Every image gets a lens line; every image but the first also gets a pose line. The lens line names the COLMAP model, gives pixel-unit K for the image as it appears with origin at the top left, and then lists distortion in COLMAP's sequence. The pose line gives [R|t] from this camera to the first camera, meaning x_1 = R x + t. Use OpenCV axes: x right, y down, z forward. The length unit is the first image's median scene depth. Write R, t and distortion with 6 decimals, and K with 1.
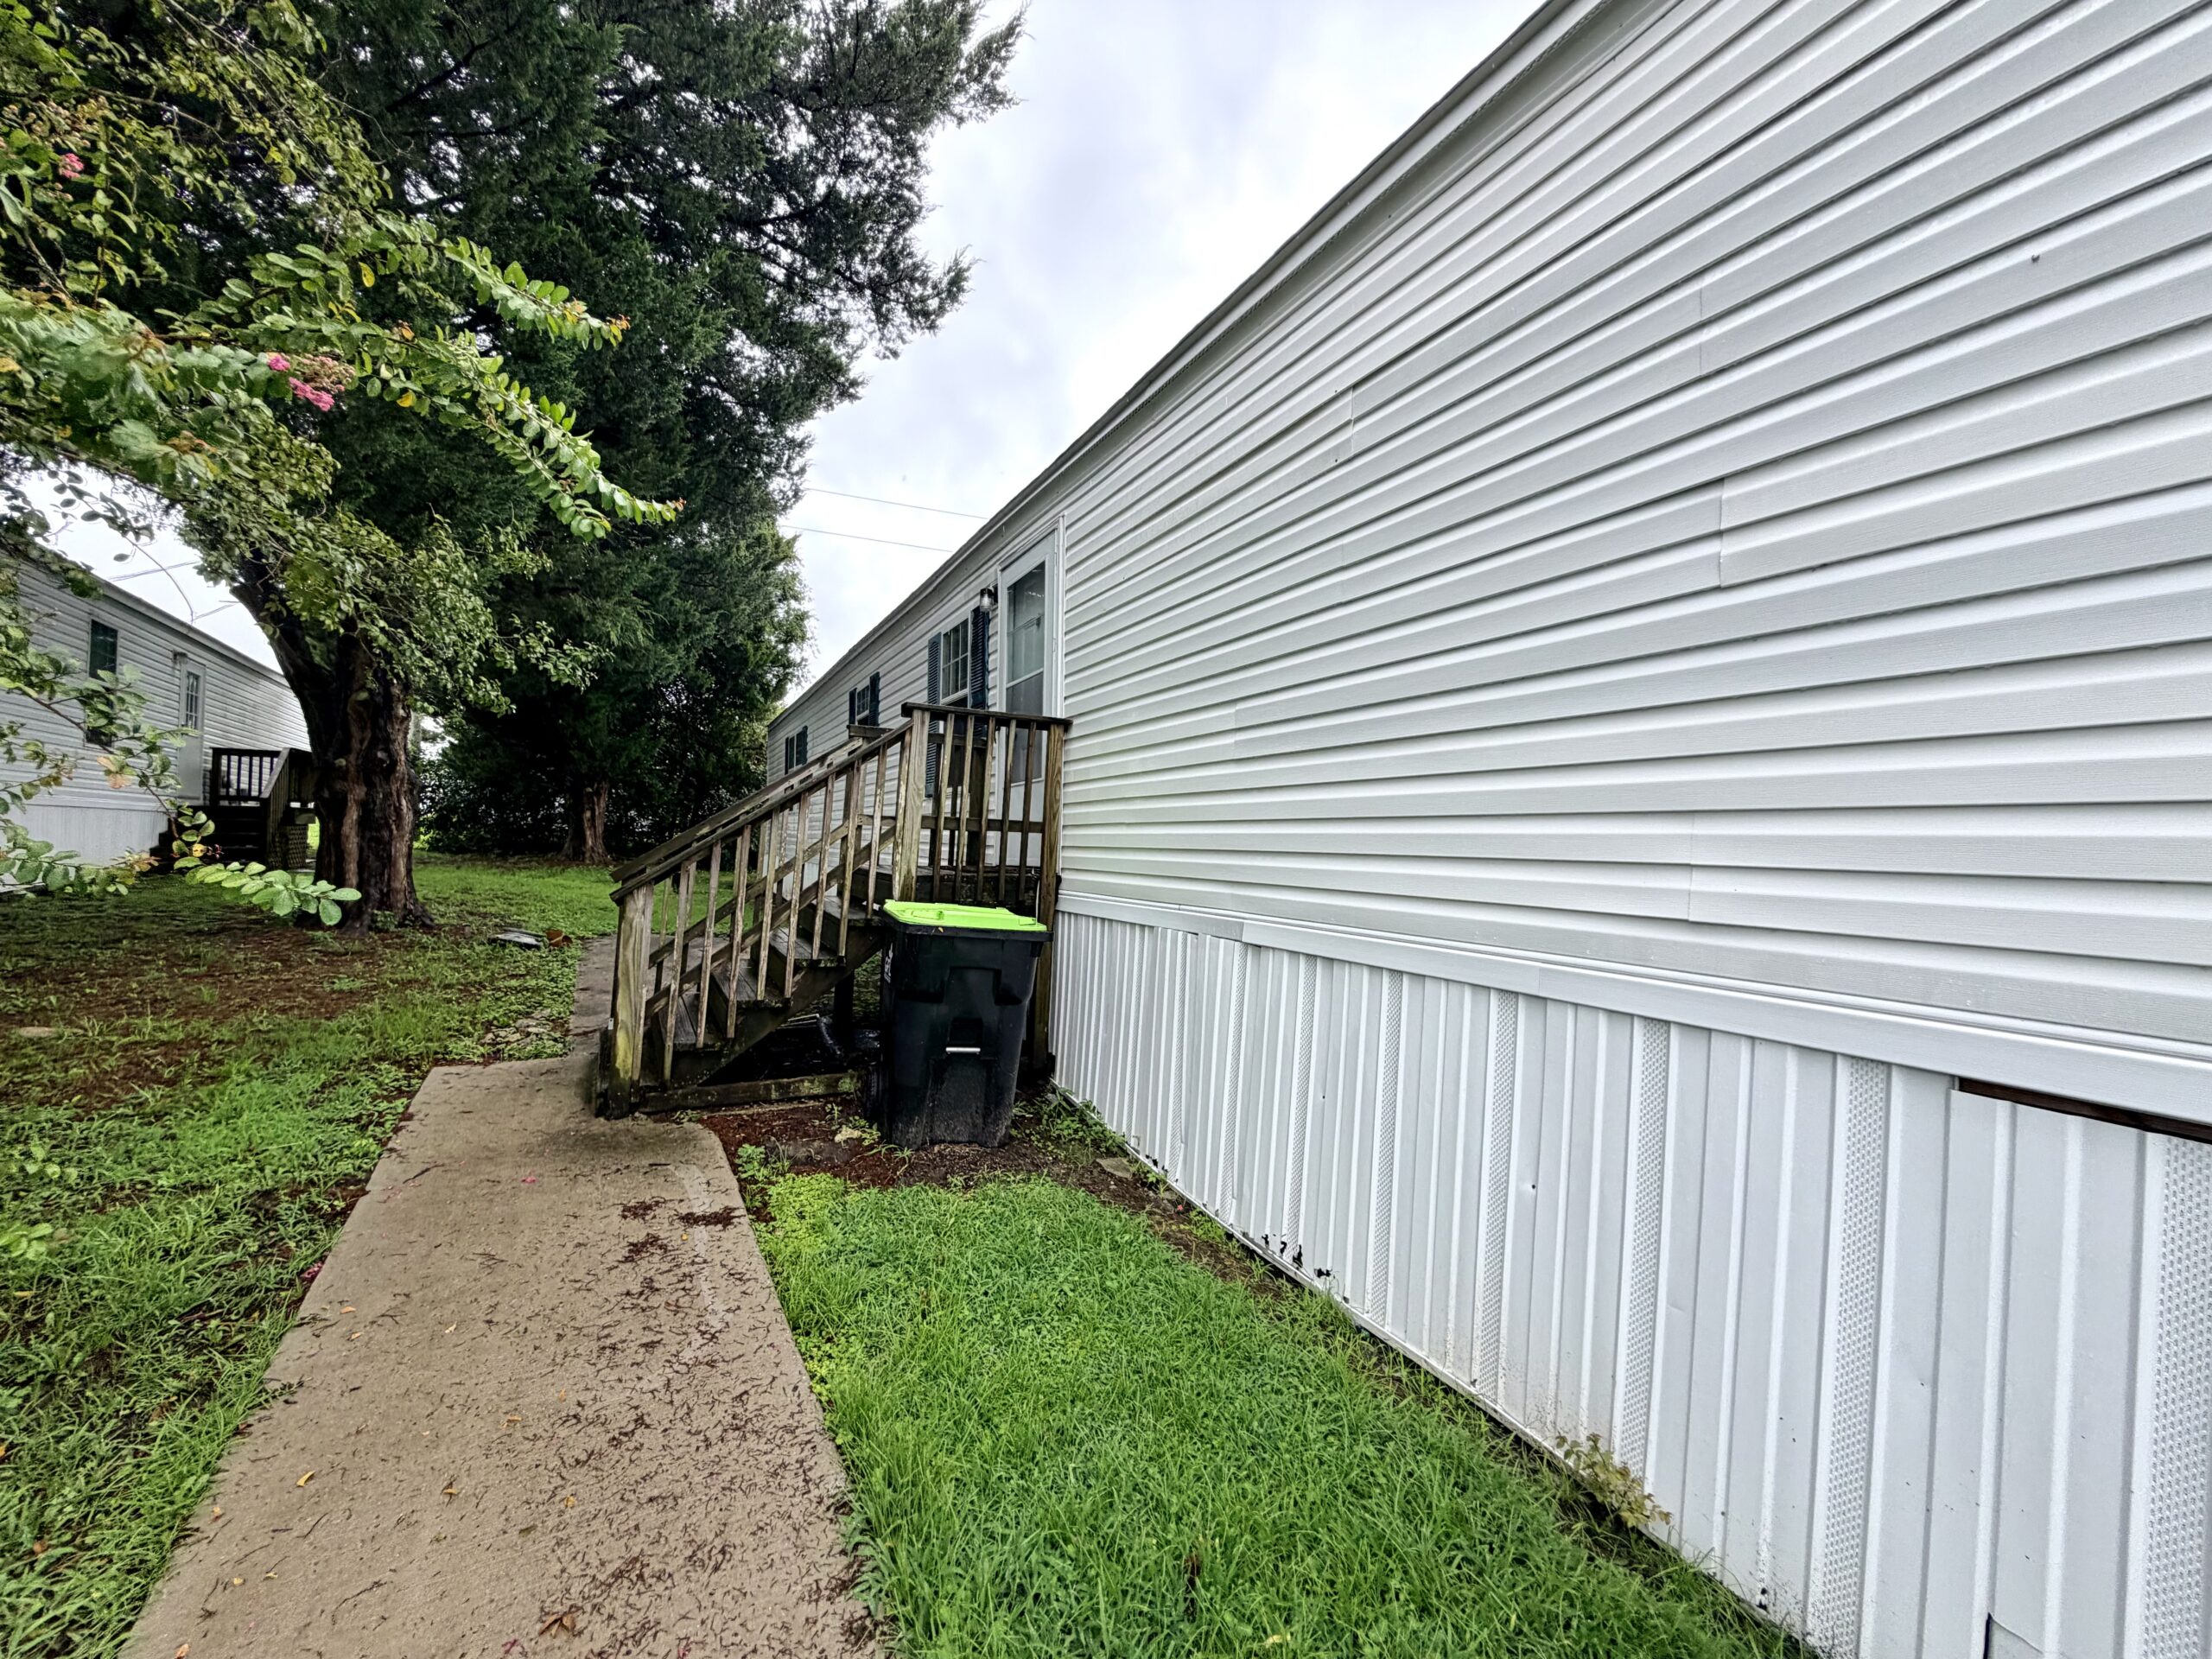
lens RADIAL K [[880.6, 0, 1099.1], [0, 880.6, 832.8], [0, 0, 1]] dist [0.006524, -0.000728]
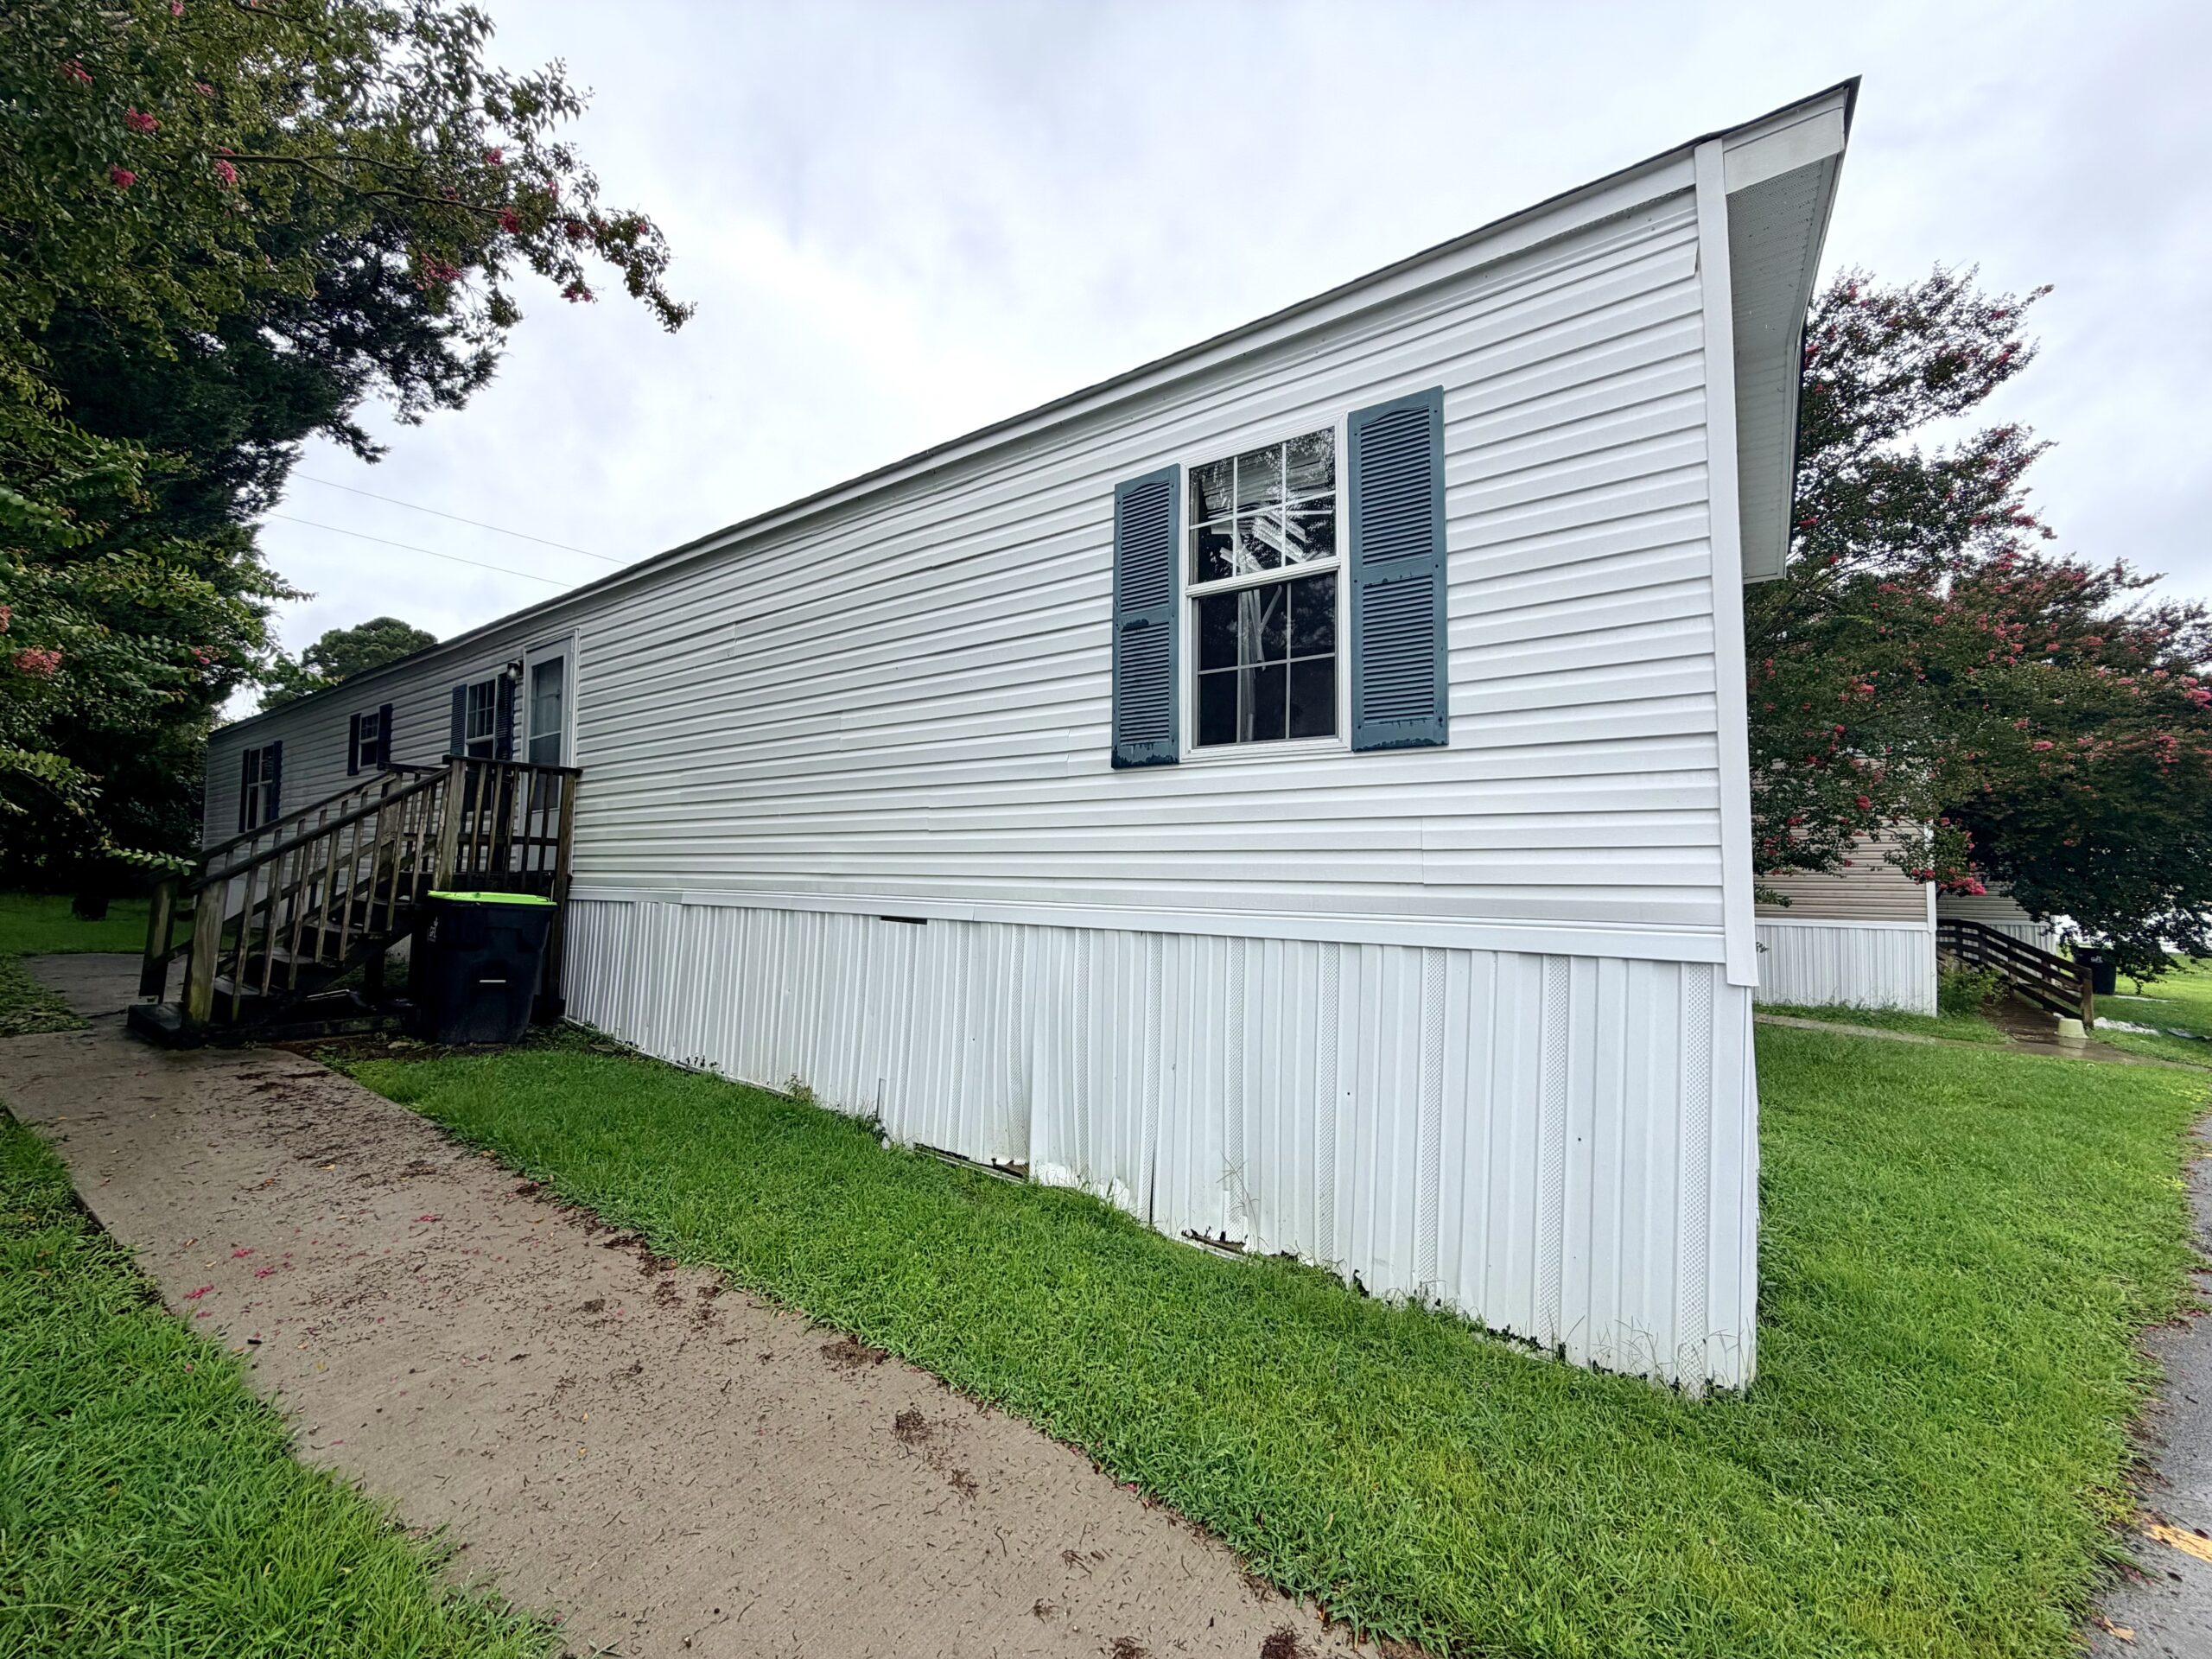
lens RADIAL K [[880.6, 0, 1096.0], [0, 880.6, 827.4], [0, 0, 1]] dist [0.006524, -0.000728]
pose [[0.892427, 0.013102, 0.451002, 0.071329], [0.002431, 0.999424, -0.033845, 0.020856], [-0.451186, 0.031300, 0.891881, -0.698764]]
